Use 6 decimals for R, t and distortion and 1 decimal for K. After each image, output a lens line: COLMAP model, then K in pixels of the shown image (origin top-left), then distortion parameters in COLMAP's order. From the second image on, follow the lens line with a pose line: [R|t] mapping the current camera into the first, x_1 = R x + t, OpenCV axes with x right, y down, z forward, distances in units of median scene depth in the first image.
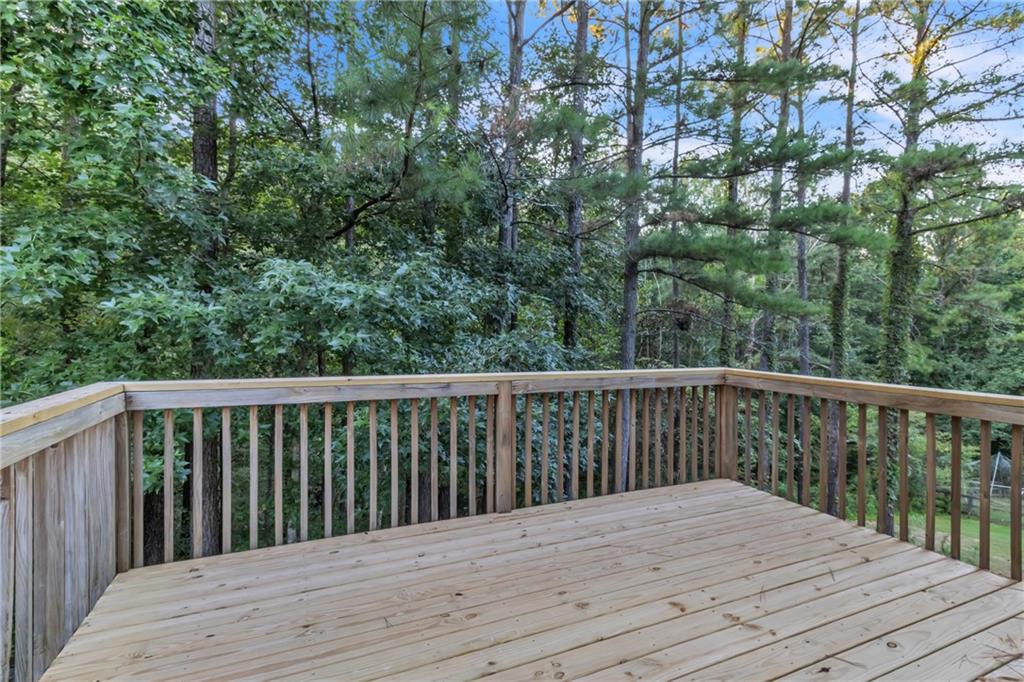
lens RADIAL K [[538.4, 0, 514.3], [0, 538.4, 324.7], [0, 0, 1]] dist [-0.022927, 0.000366]
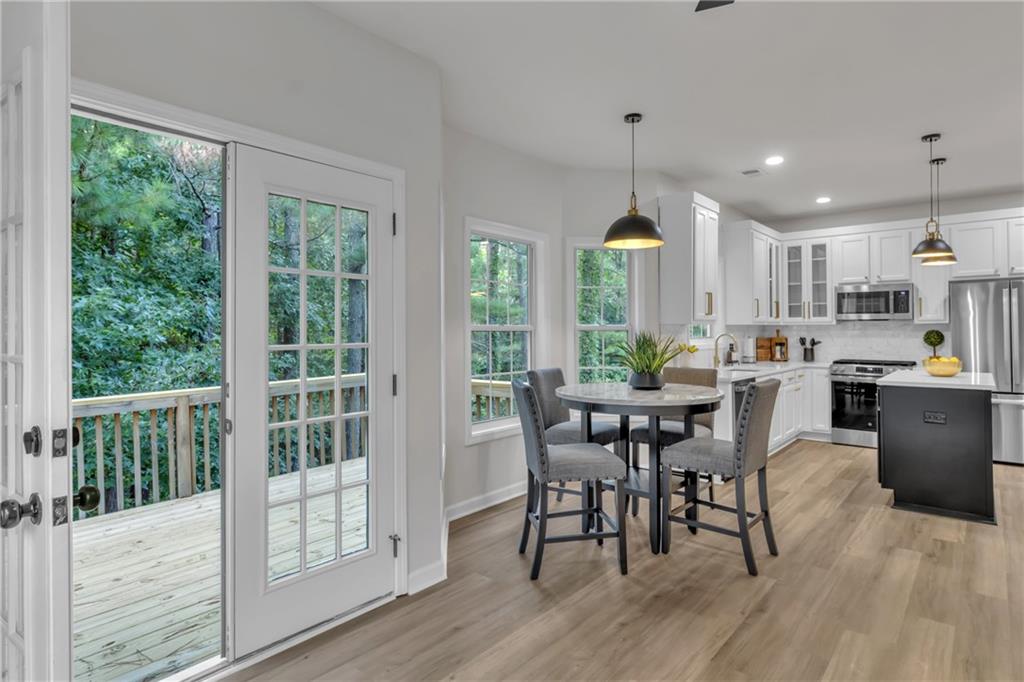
lens RADIAL K [[538.4, 0, 514.3], [0, 538.4, 324.7], [0, 0, 1]] dist [-0.022927, 0.000366]
pose [[0.883549, -0.026218, 0.467605, 0.061311], [0.026882, 0.999625, 0.005253, -0.034799], [-0.467567, 0.007928, 0.883922, -0.340906]]
